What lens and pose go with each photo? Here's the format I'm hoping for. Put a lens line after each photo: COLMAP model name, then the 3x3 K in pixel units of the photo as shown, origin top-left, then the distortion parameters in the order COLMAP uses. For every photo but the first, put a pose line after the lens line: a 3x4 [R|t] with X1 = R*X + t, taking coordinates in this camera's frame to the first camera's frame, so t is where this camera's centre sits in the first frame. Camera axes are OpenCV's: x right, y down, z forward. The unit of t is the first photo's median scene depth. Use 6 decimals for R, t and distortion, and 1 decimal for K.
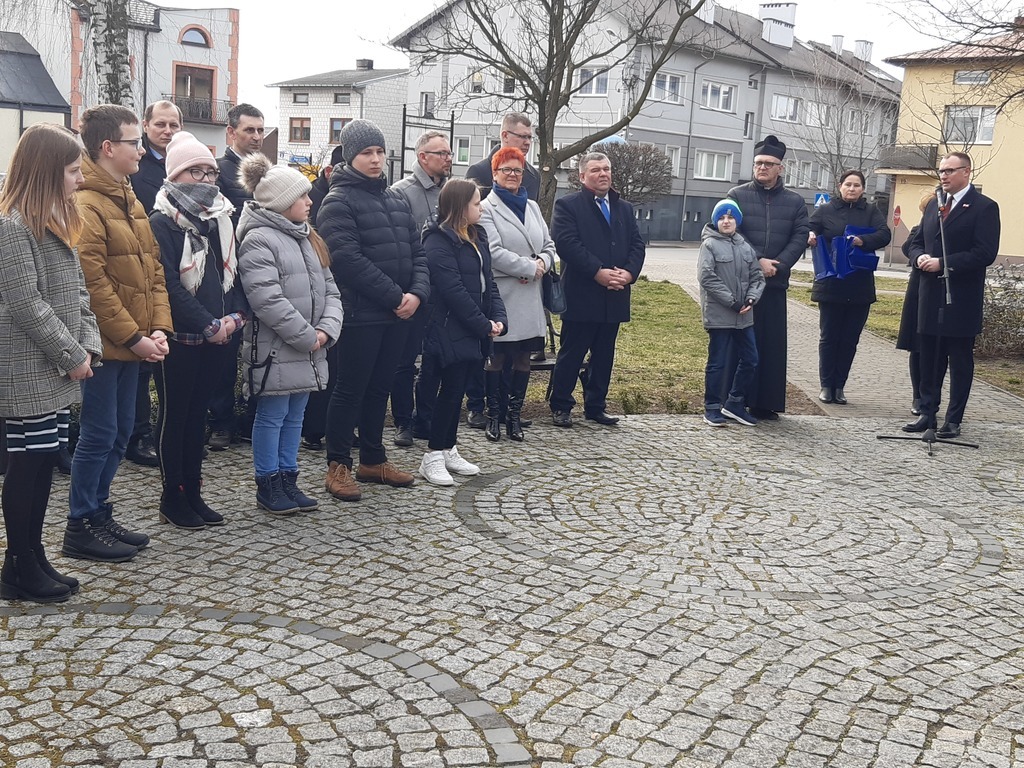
lens RADIAL K [[1271.0, 0, 550.5], [0, 1271.0, 381.1], [0, 0, 1]] dist [0.156632, -0.445411]
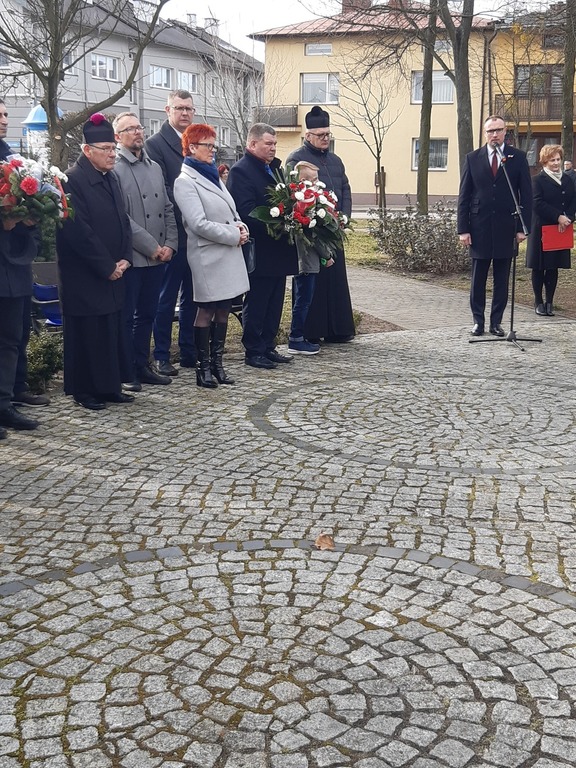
lens RADIAL K [[1050.0, 0, 290.3], [0, 1050.0, 397.4], [0, 0, 1]] dist [0.203672, -0.655493]
pose [[0.940399, -0.120833, 0.317883, -0.484566], [0.093609, 0.990612, 0.099625, -0.044429], [-0.326937, -0.063930, 0.942881, 0.073711]]
